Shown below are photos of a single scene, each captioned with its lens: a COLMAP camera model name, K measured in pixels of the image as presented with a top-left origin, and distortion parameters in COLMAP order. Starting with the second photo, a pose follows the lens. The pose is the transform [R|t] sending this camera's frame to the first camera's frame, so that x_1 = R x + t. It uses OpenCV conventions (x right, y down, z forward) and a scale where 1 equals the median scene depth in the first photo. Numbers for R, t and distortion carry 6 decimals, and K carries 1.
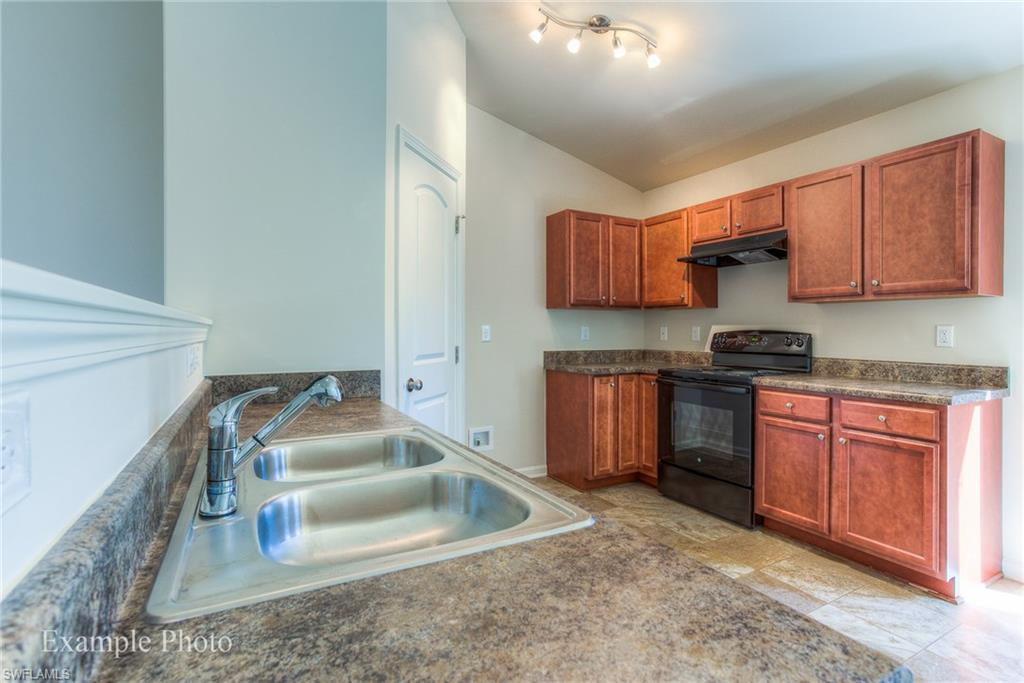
lens RADIAL K [[491.3, 0, 513.2], [0, 491.3, 331.1], [0, 0, 1]] dist [-0.051629, 0.030697]
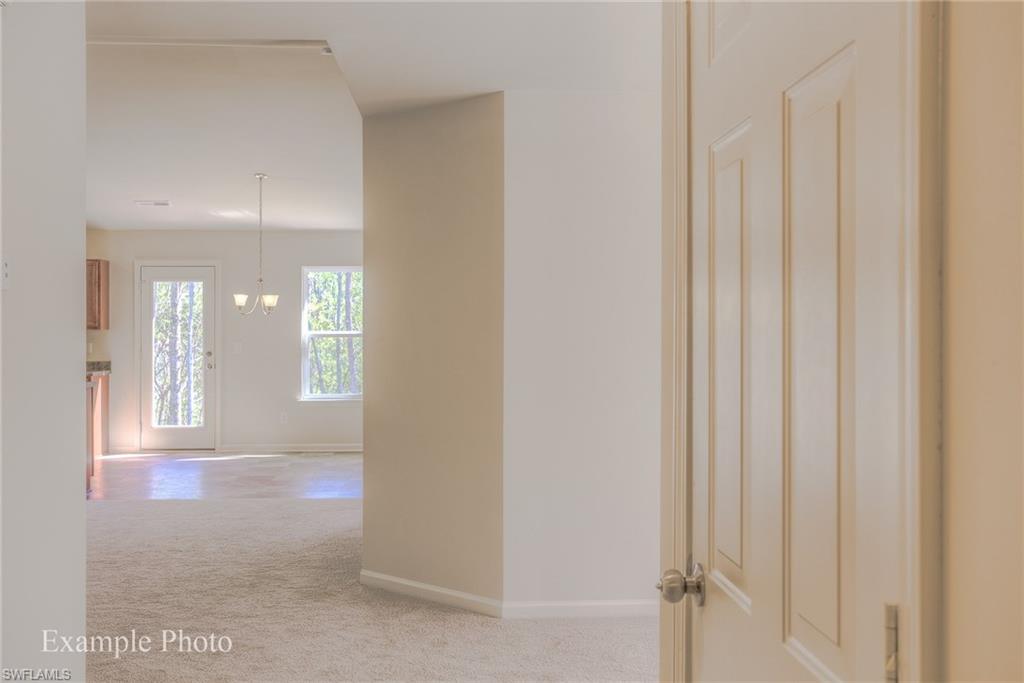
lens RADIAL K [[1061.7, 0, 509.1], [0, 1061.7, 321.9], [0, 0, 1]] dist [-0.010240, 0.003323]
pose [[0.415708, 0.003244, 0.909492, -2.665011], [0.008086, 0.999941, -0.007263, -0.056018], [-0.909462, 0.010374, 0.415657, -2.712854]]
